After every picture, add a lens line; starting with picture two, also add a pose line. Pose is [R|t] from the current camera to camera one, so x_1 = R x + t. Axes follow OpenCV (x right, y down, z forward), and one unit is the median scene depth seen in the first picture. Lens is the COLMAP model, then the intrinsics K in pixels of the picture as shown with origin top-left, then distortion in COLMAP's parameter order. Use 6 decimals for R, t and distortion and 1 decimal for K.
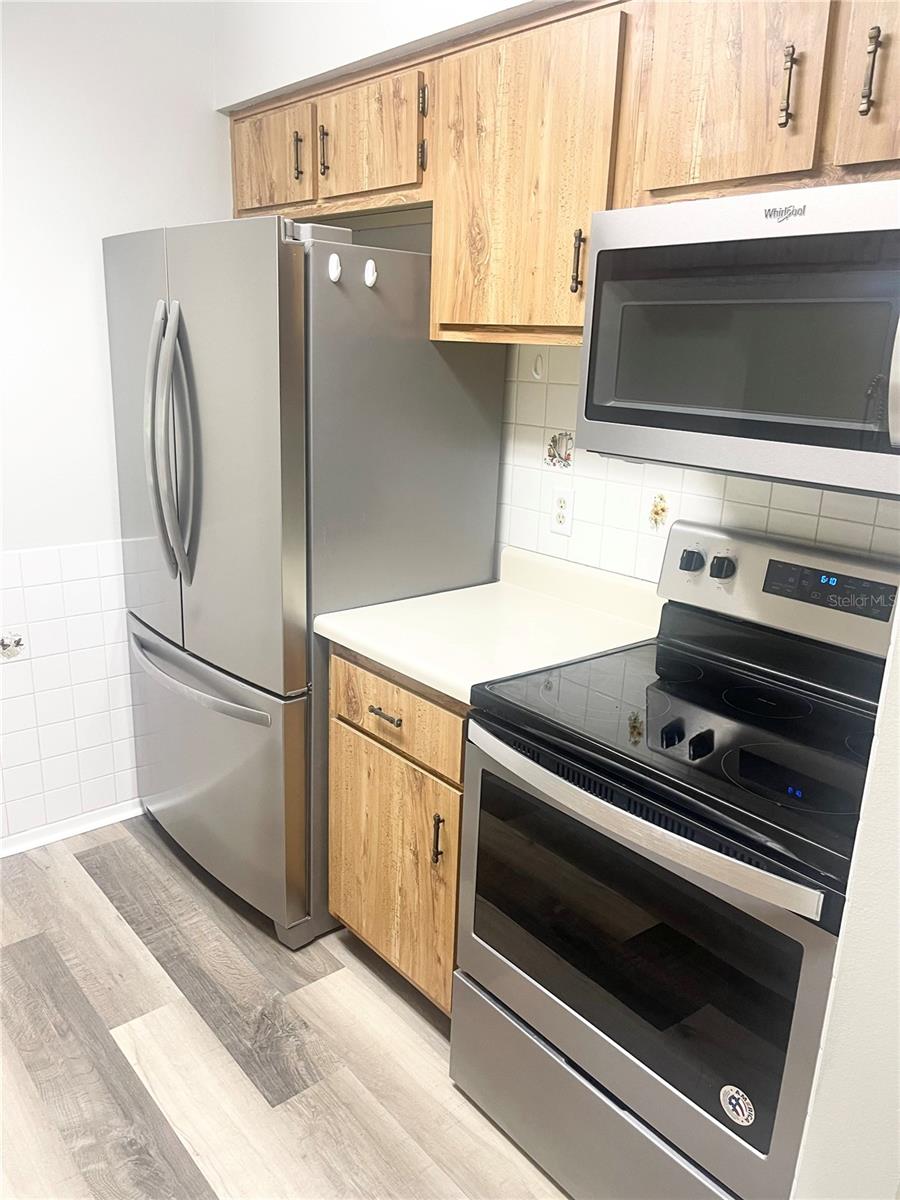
lens RADIAL K [[902.2, 0, 443.5], [0, 902.2, 612.2], [0, 0, 1]] dist [0.058731, -0.082333]
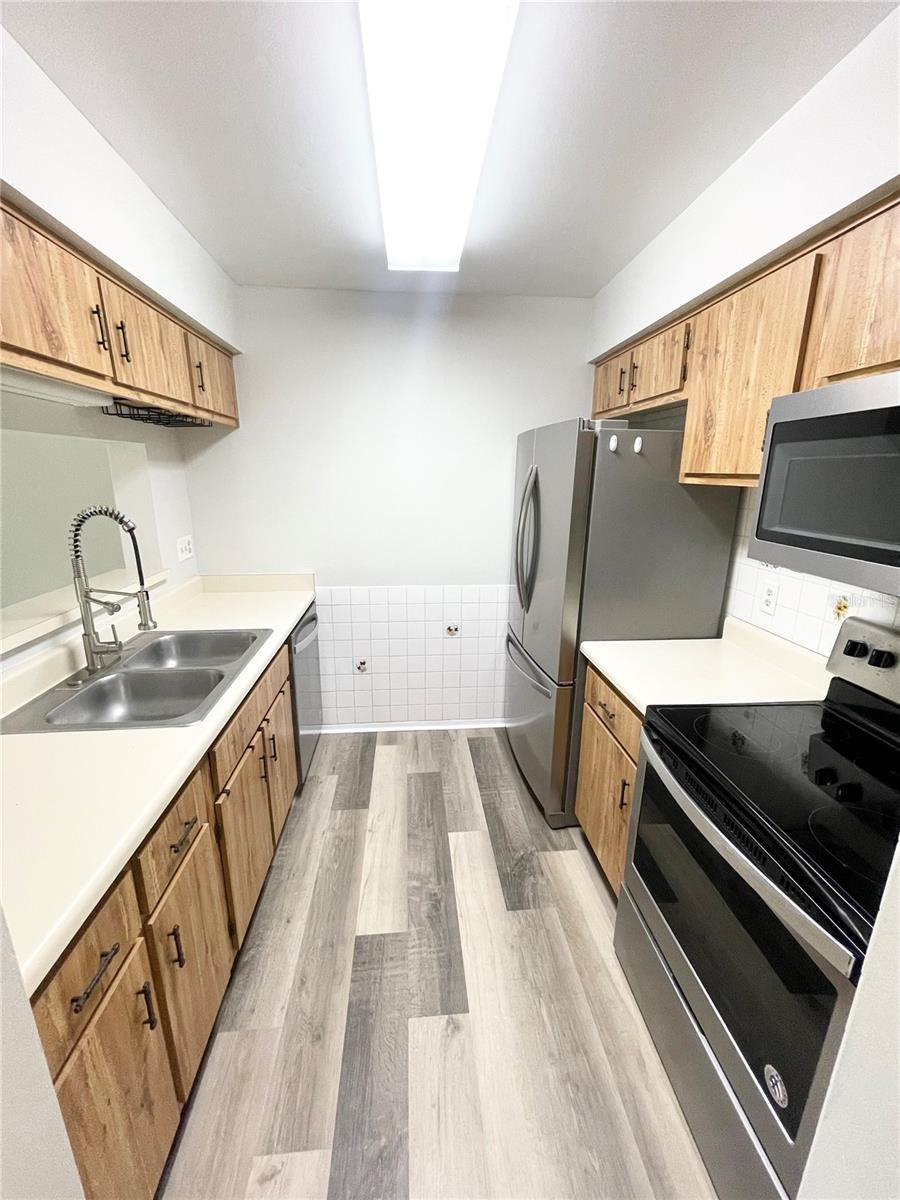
lens RADIAL K [[482.2, 0, 453.8], [0, 482.2, 595.2], [0, 0, 1]] dist [-0.007284, 0.000730]
pose [[0.821950, 0.115265, -0.557774, 0.165079], [-0.146356, 0.989168, -0.011261, -0.038307], [0.550434, 0.090890, 0.829916, 0.097434]]
